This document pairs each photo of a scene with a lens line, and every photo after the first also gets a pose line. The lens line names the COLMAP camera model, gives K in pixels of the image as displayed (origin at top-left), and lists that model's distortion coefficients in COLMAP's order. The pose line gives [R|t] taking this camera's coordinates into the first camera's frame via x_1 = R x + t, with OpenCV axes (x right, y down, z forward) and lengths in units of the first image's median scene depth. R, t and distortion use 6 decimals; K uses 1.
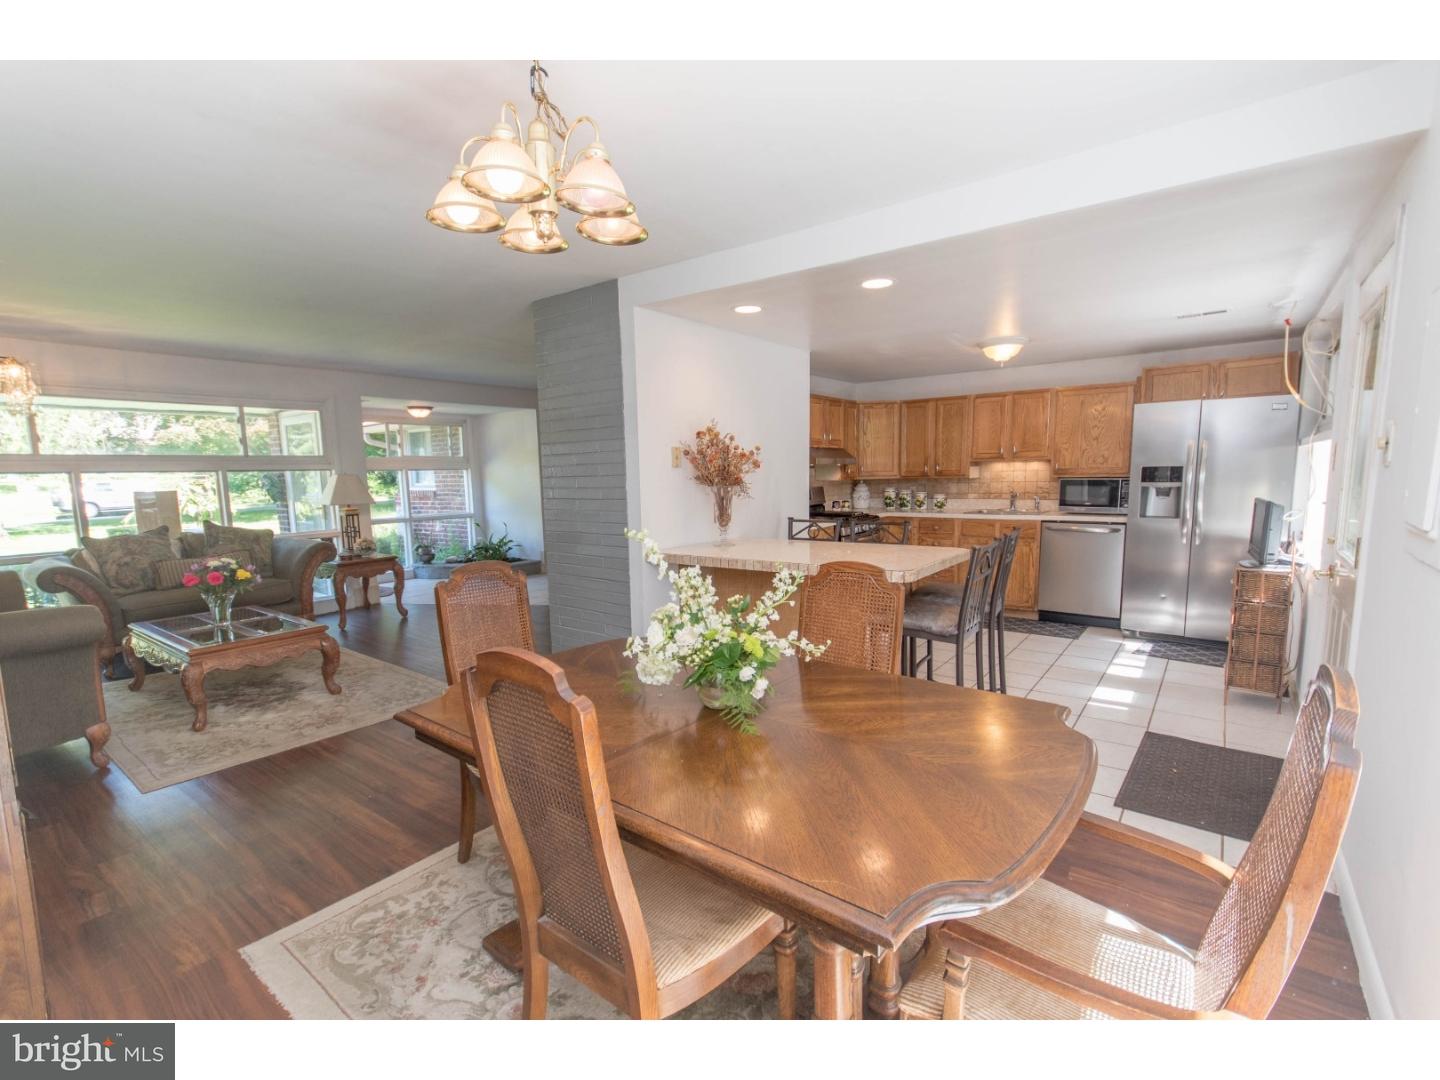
lens RADIAL K [[645.1, 0, 712.3], [0, 645.1, 548.6], [0, 0, 1]] dist [0.001234, -0.000287]
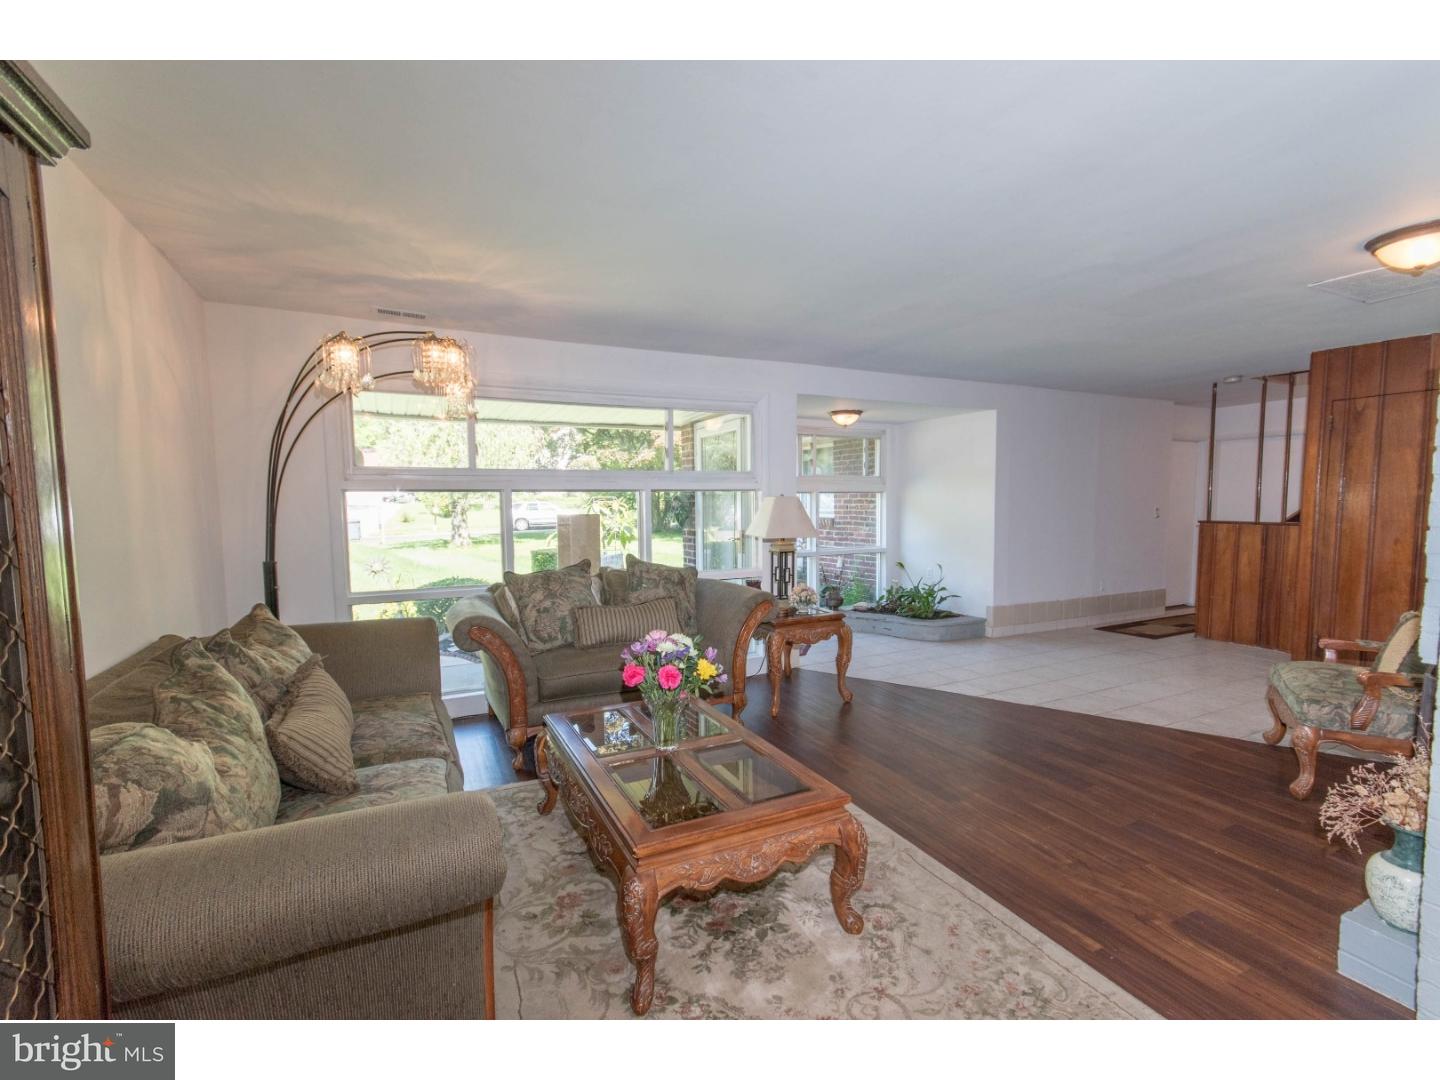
lens RADIAL K [[645.1, 0, 712.3], [0, 645.1, 548.6], [0, 0, 1]] dist [0.001234, -0.000287]
pose [[0.885452, 0.043979, -0.462645, -0.380280], [-0.062758, 0.997709, -0.025269, -0.040904], [0.460474, 0.051409, 0.886183, 0.406850]]
